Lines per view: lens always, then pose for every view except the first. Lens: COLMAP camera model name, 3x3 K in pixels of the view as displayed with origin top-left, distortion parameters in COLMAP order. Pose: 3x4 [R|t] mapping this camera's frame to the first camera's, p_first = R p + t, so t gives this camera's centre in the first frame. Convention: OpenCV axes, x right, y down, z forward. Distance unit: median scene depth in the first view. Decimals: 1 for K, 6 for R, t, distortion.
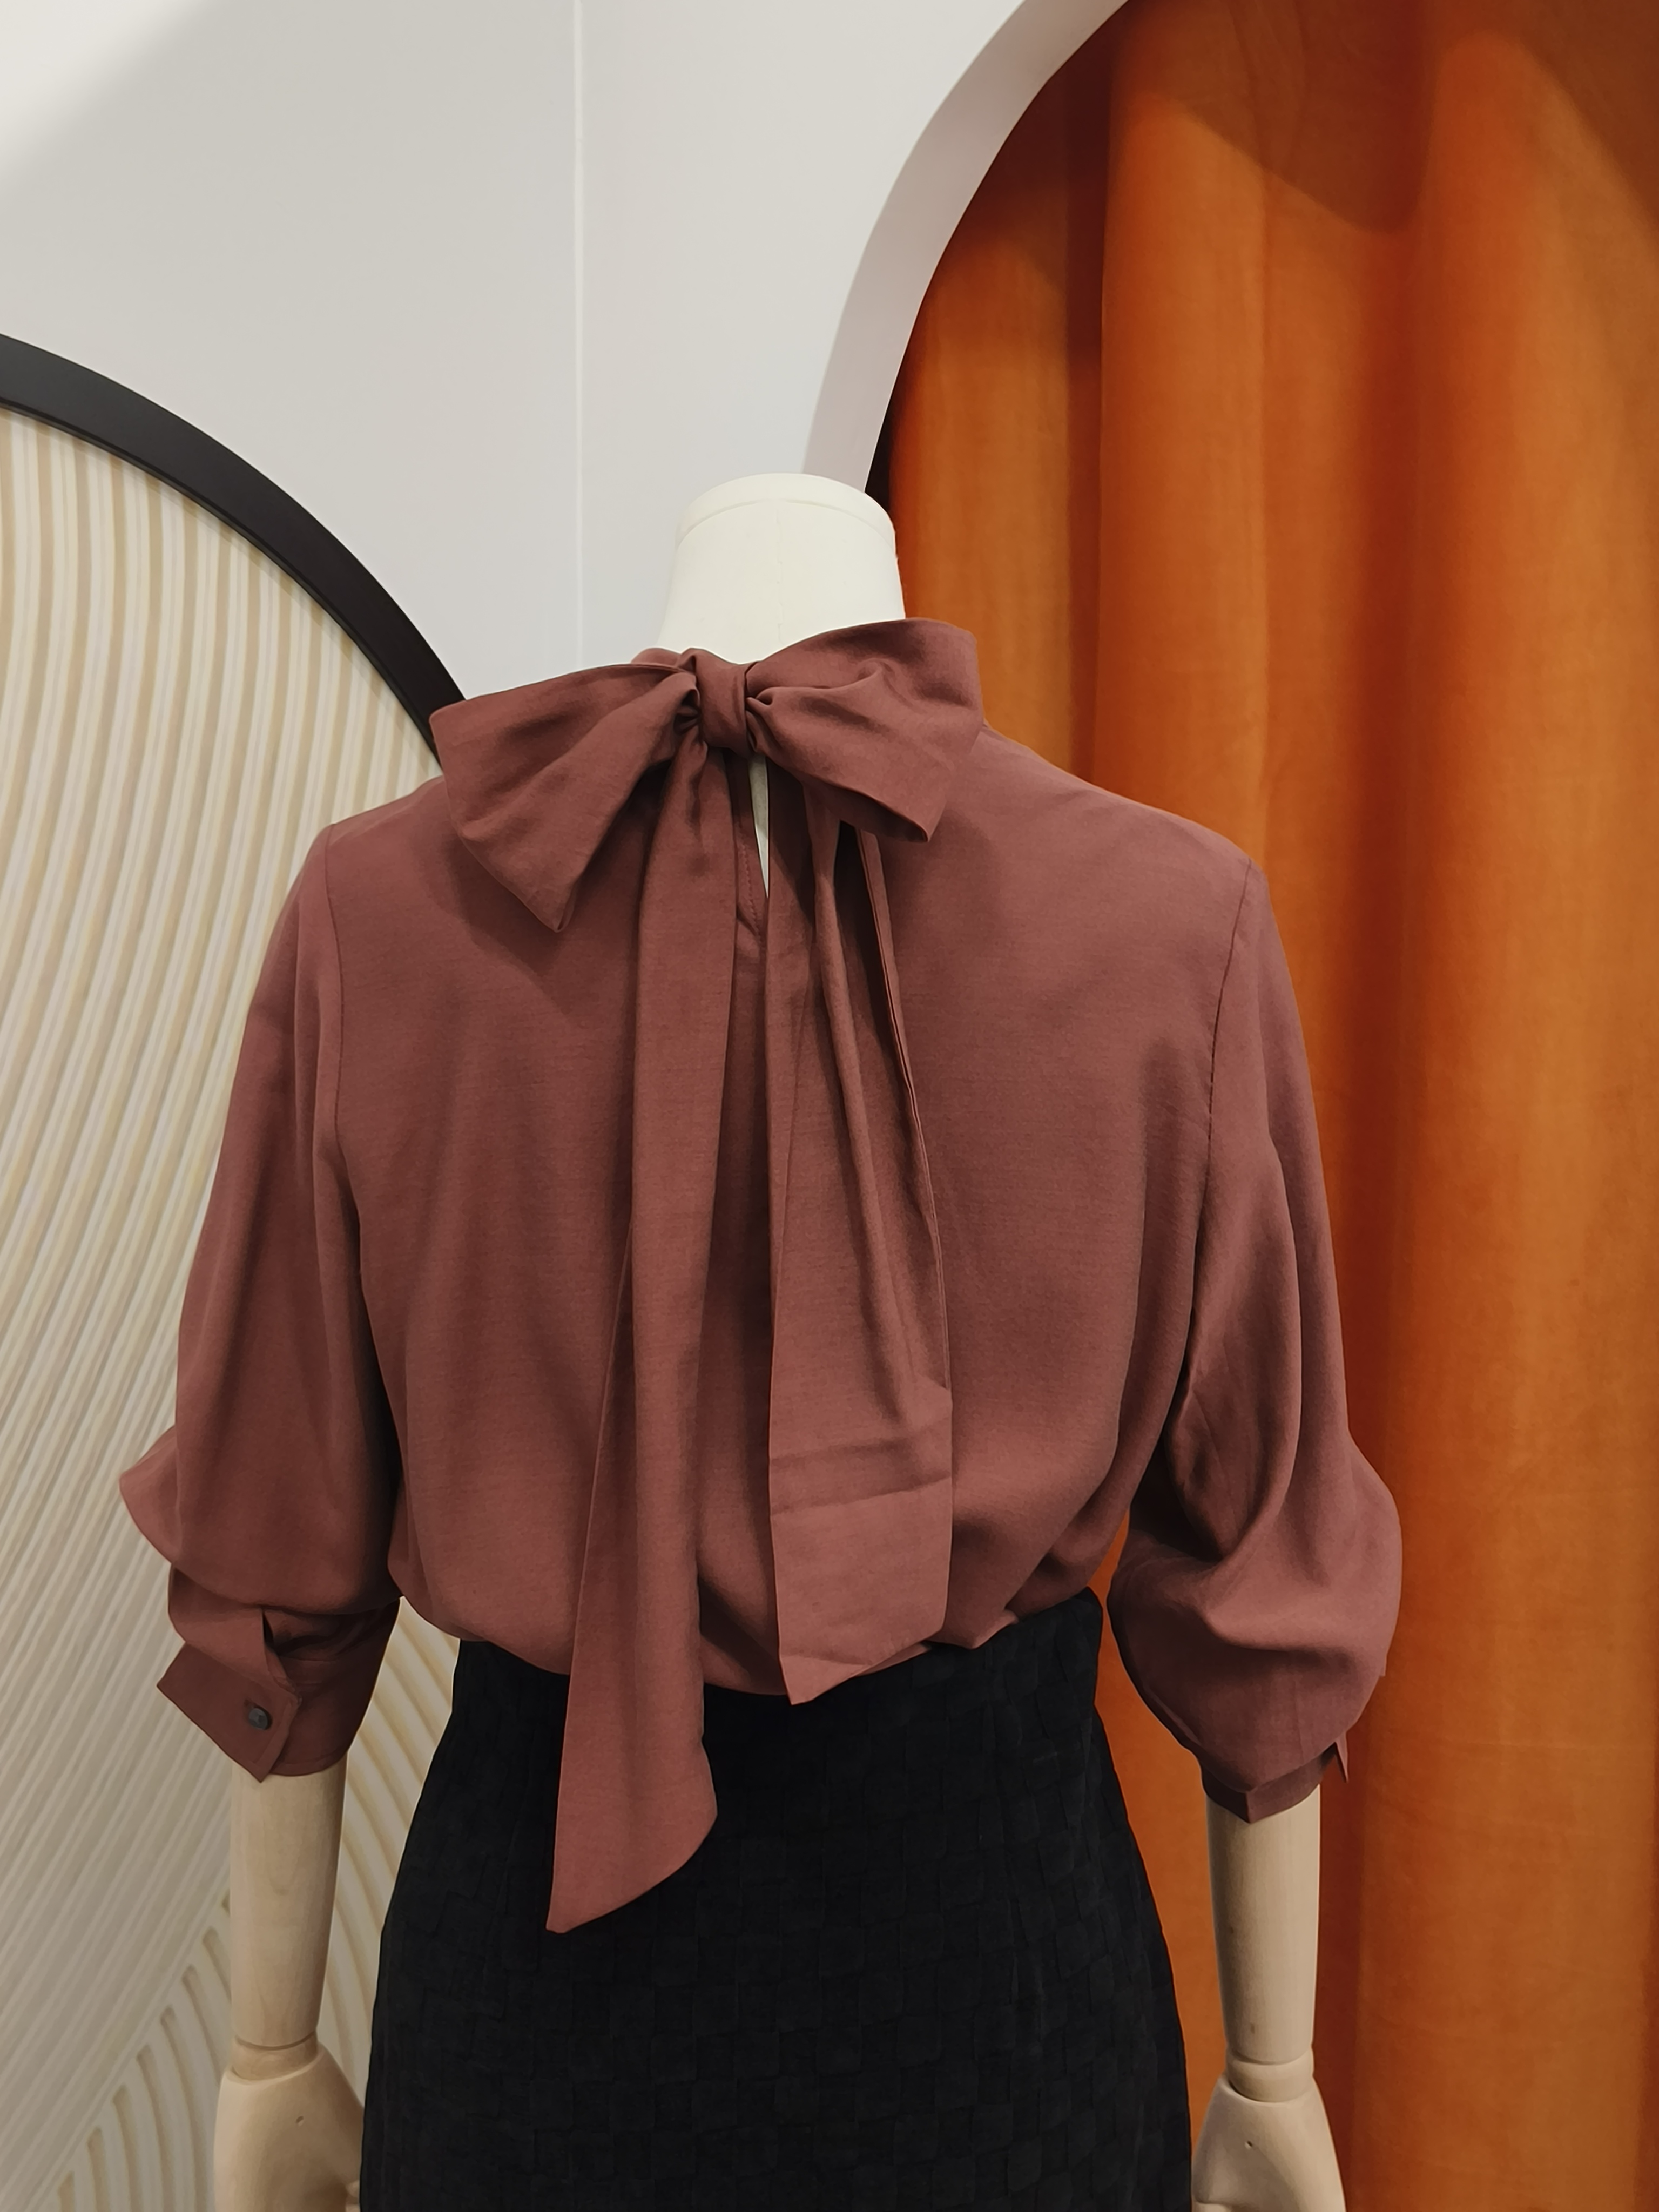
lens RADIAL K [[2448.9, 0, 851.5], [0, 2448.9, 1078.8], [0, 0, 1]] dist [0.049518, 0.000000]
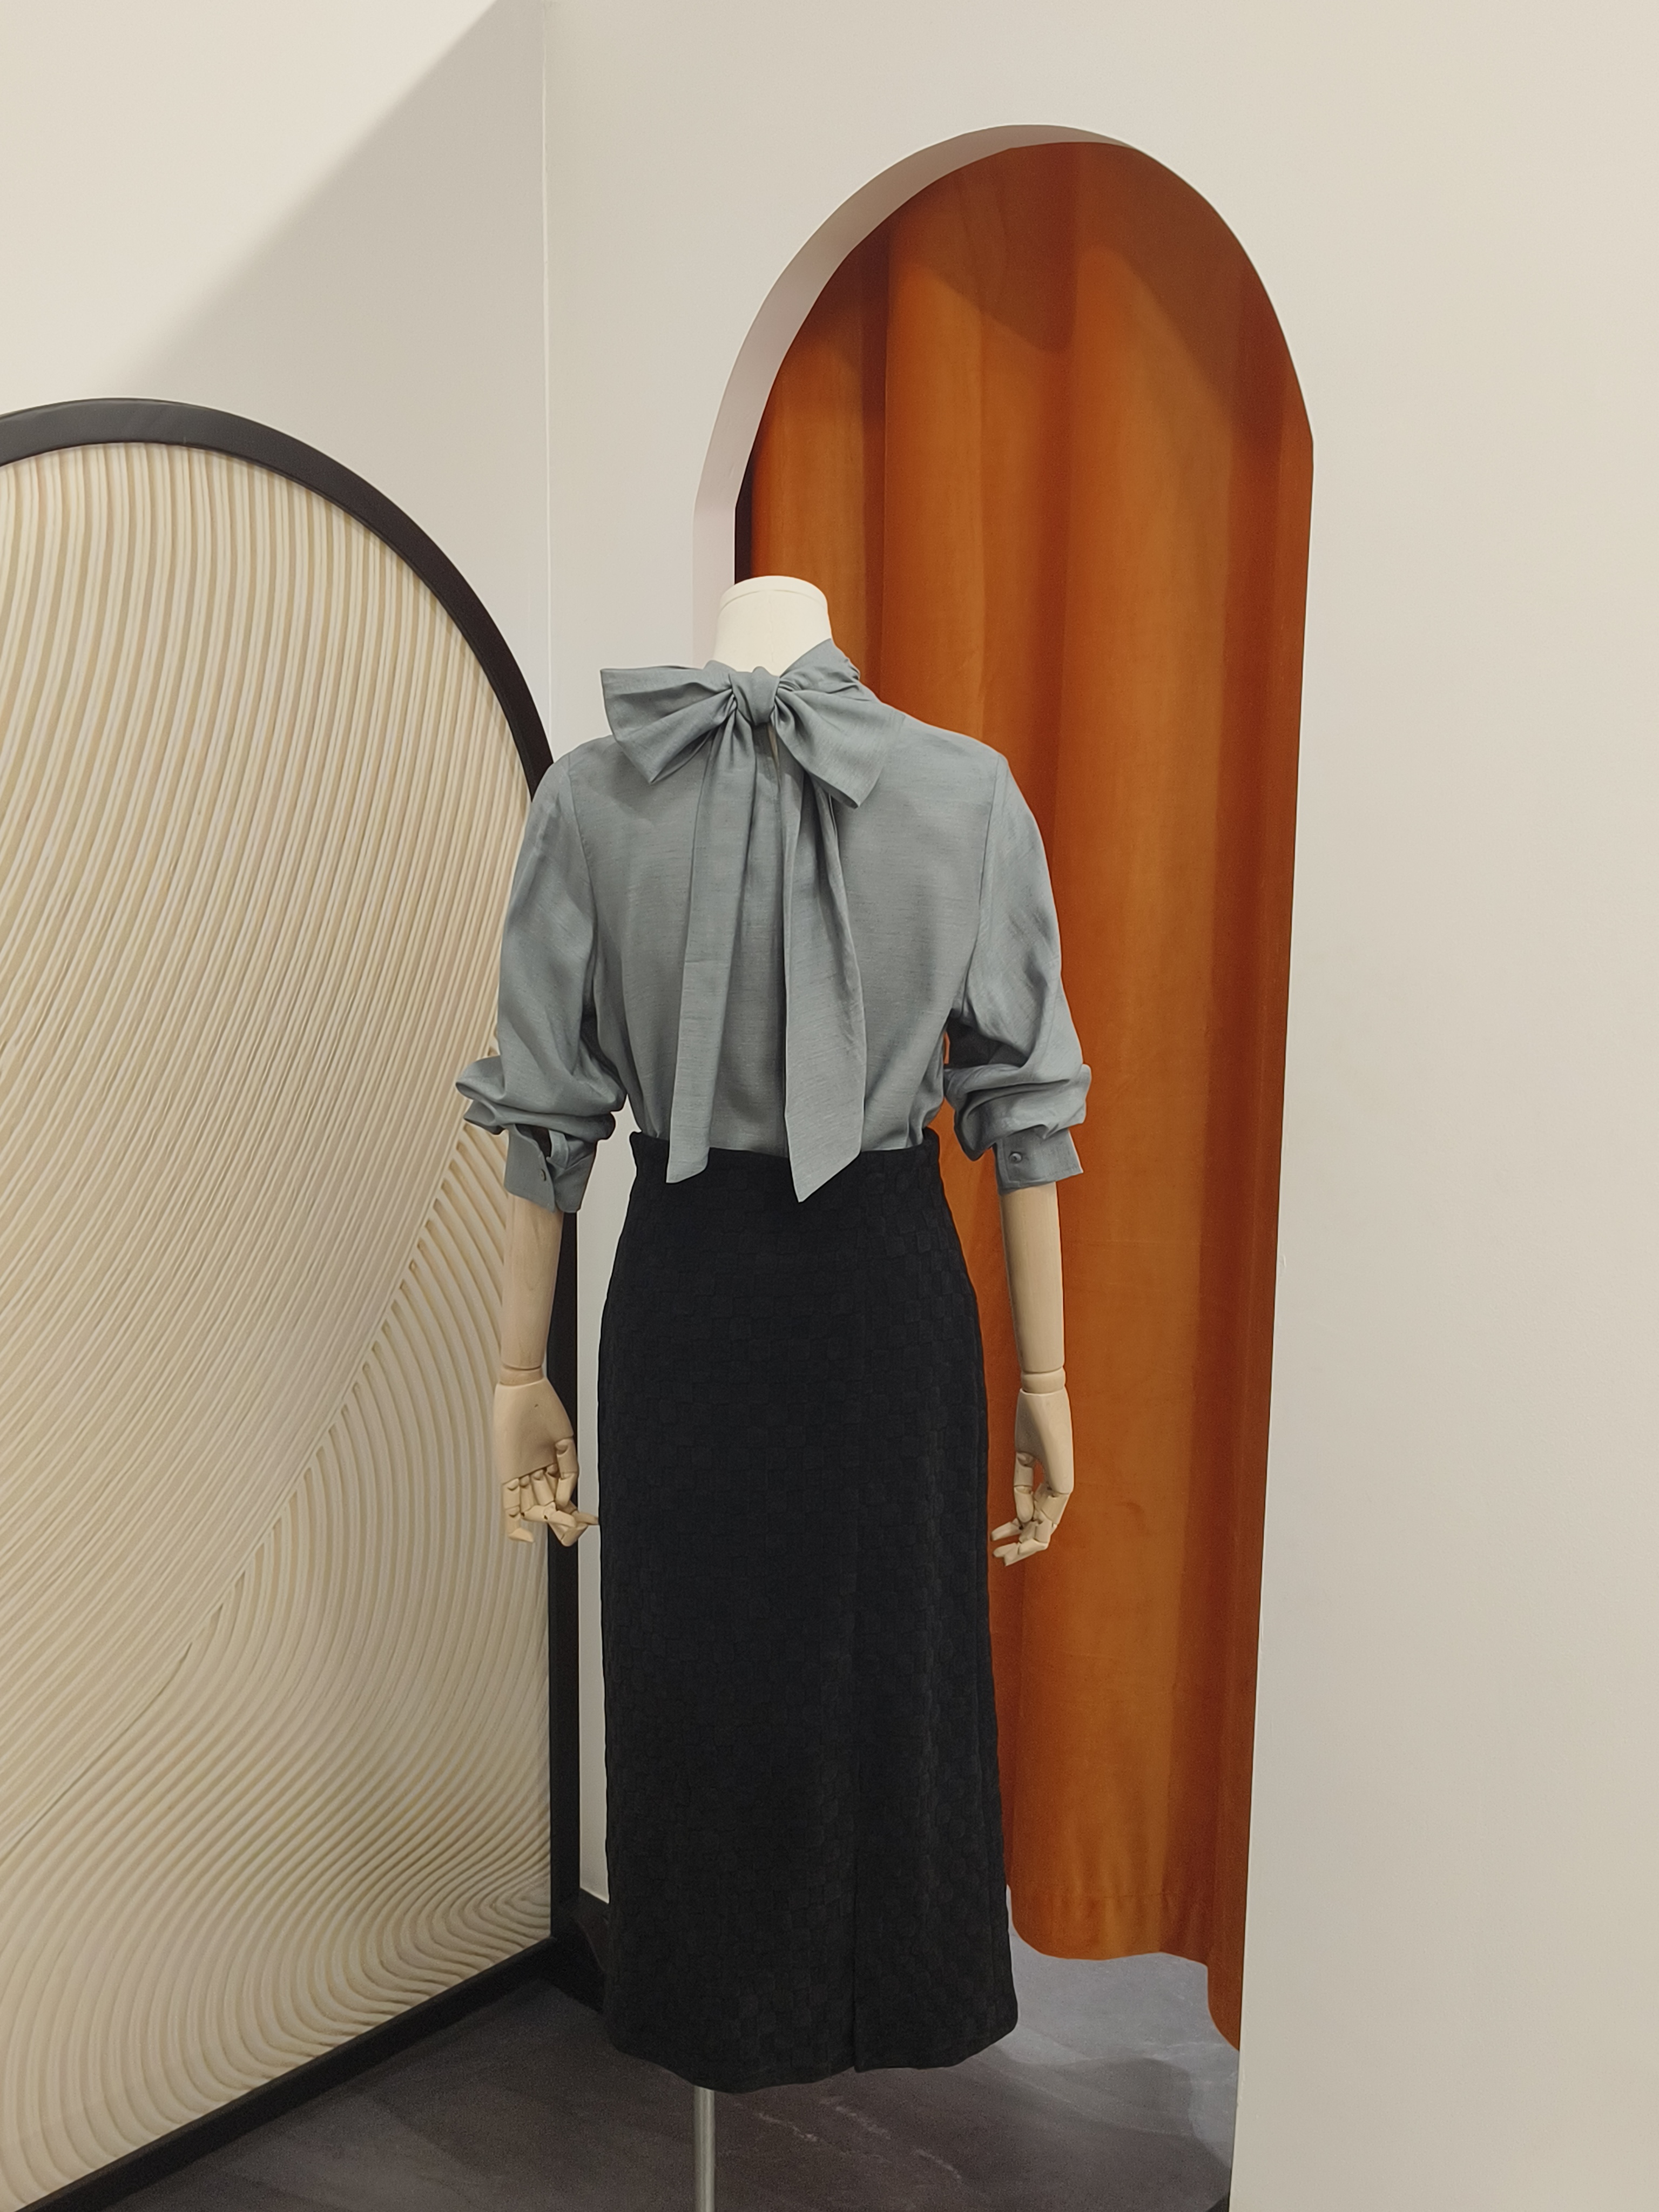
lens RADIAL K [[2278.4, 0, 841.6], [0, 2278.4, 1134.6], [0, 0, 1]] dist [0.051180, 0.000000]
pose [[0.996877, -0.009958, 0.078333, -0.057293], [0.004225, 0.997322, 0.073011, 0.076431], [-0.078851, -0.072452, 0.994250, -0.618017]]
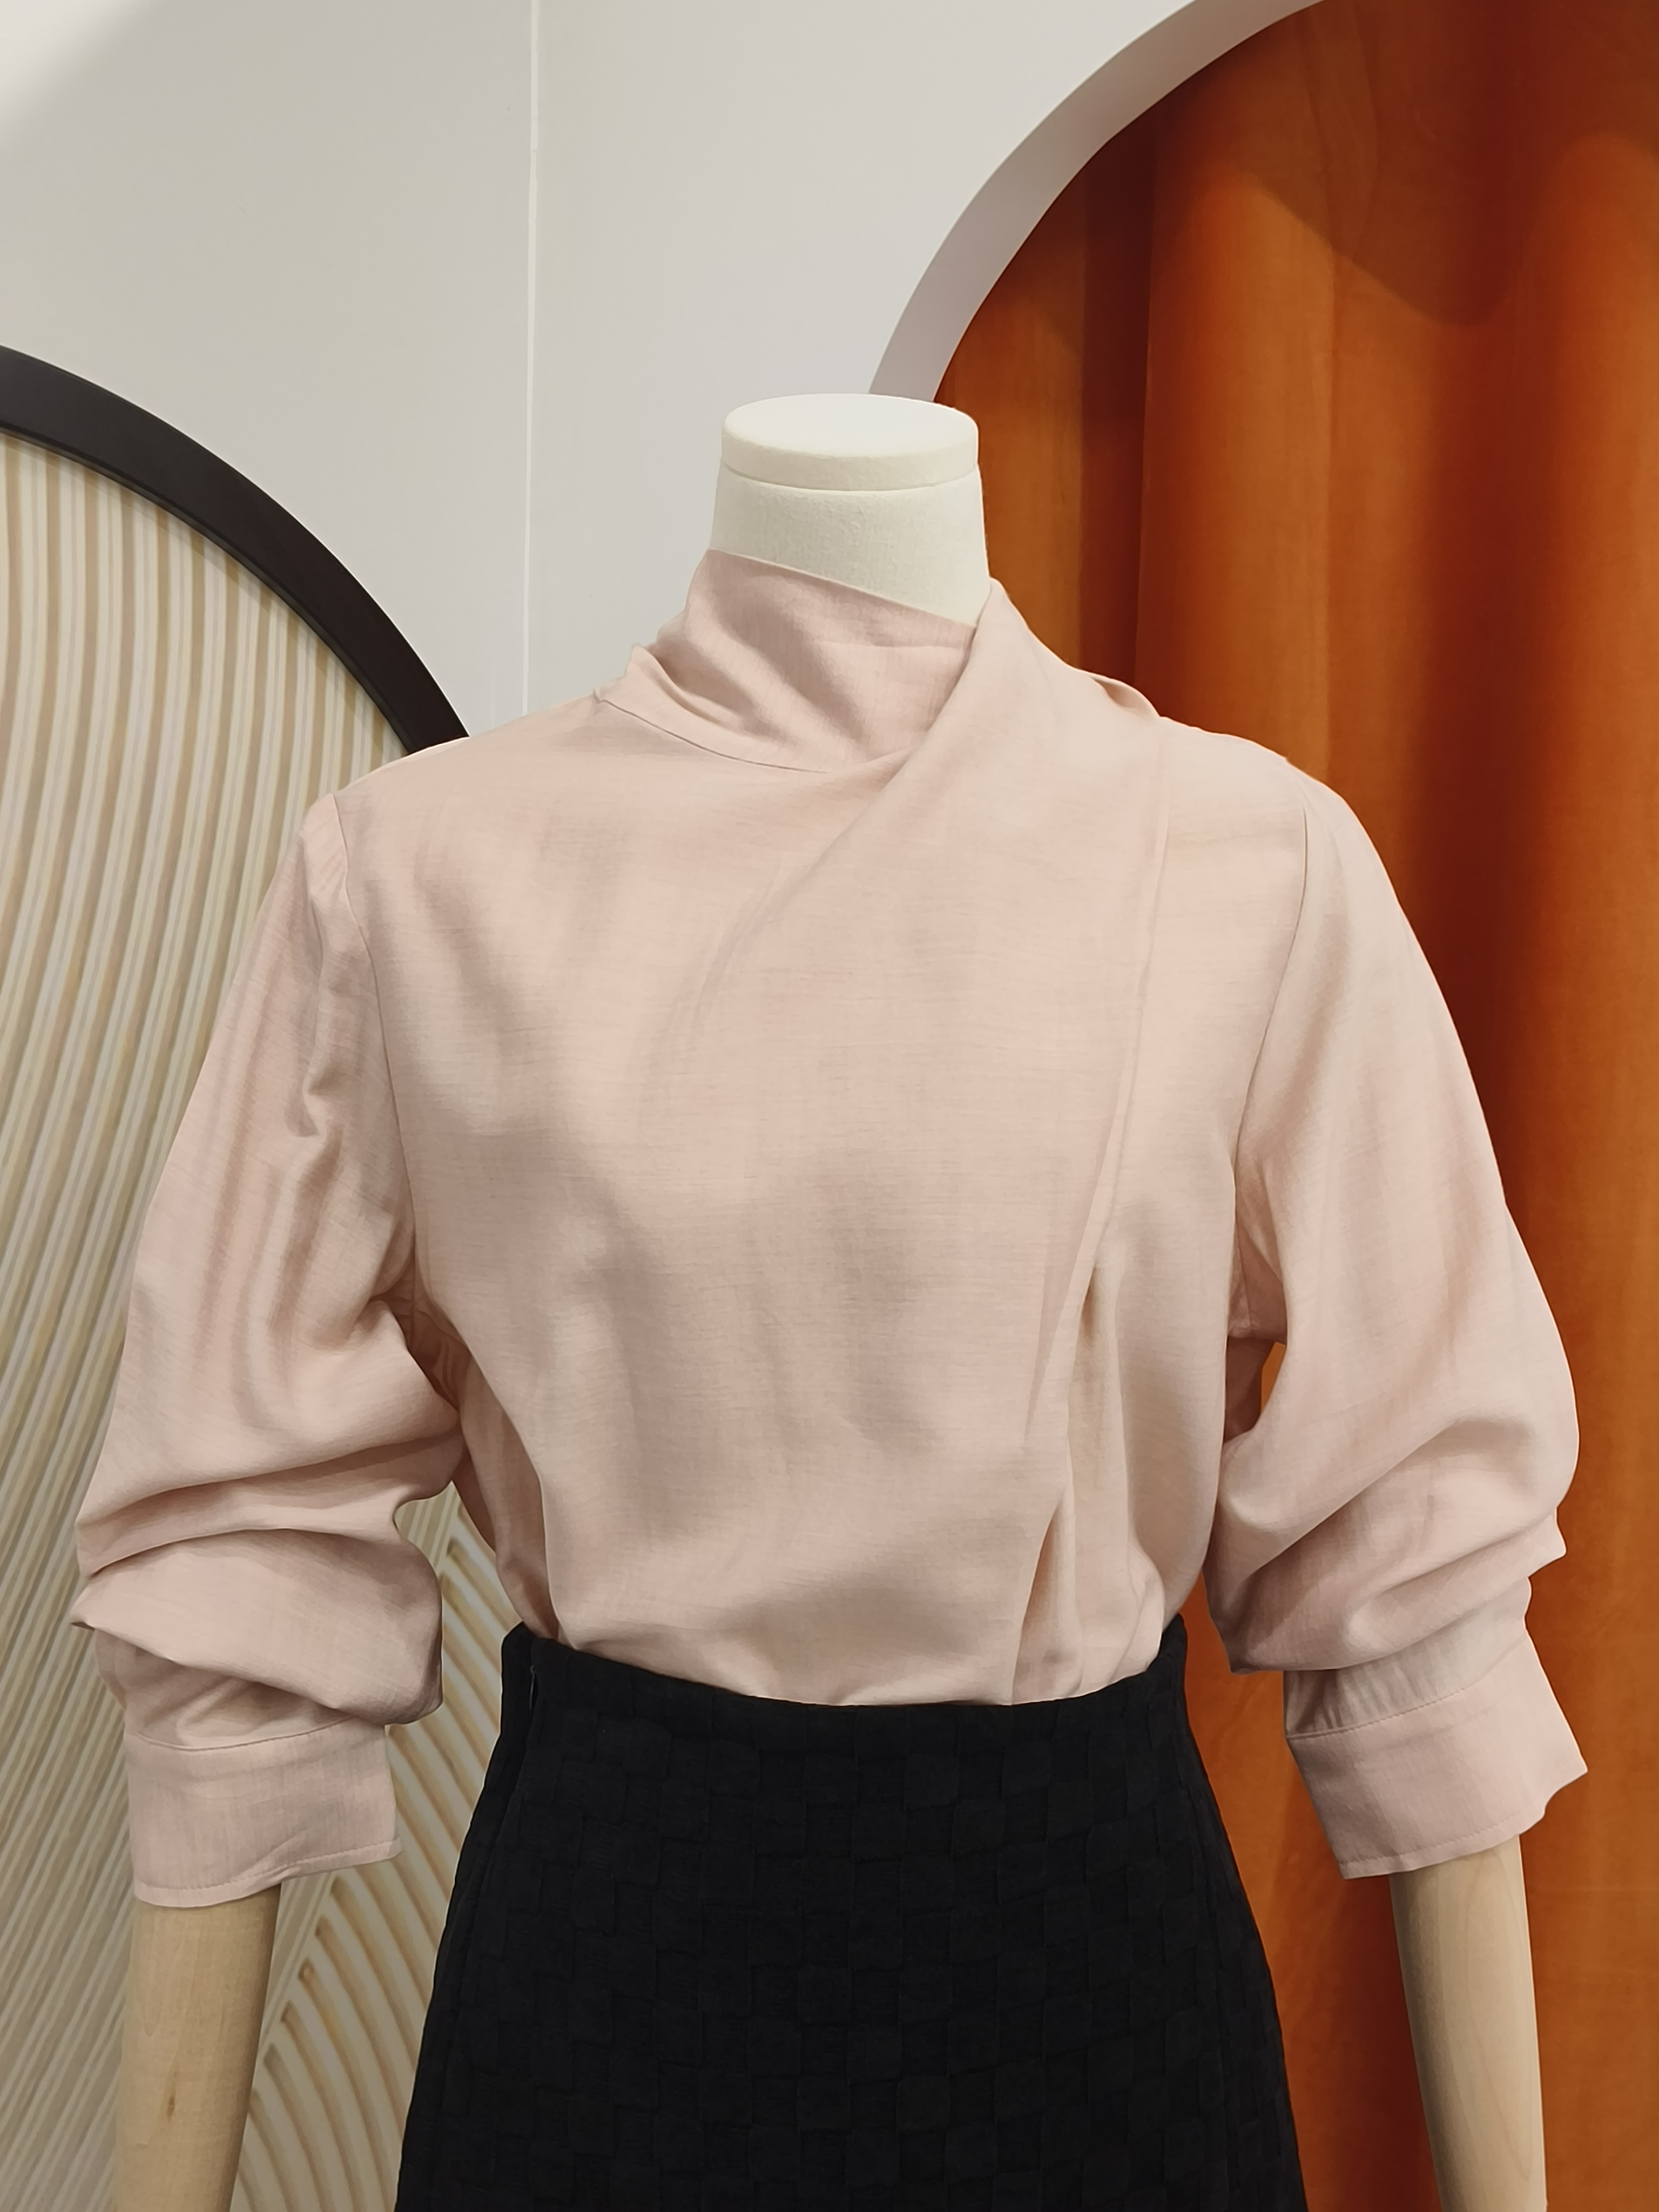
lens RADIAL K [[2675.0, 0, 896.1], [0, 2675.0, 1119.2], [0, 0, 1]] dist [0.040179, 0.000000]
pose [[0.980879, 0.002791, 0.194597, -0.220688], [-0.003152, 0.999994, 0.001547, -0.037030], [-0.194591, -0.002131, 0.980882, 0.013602]]
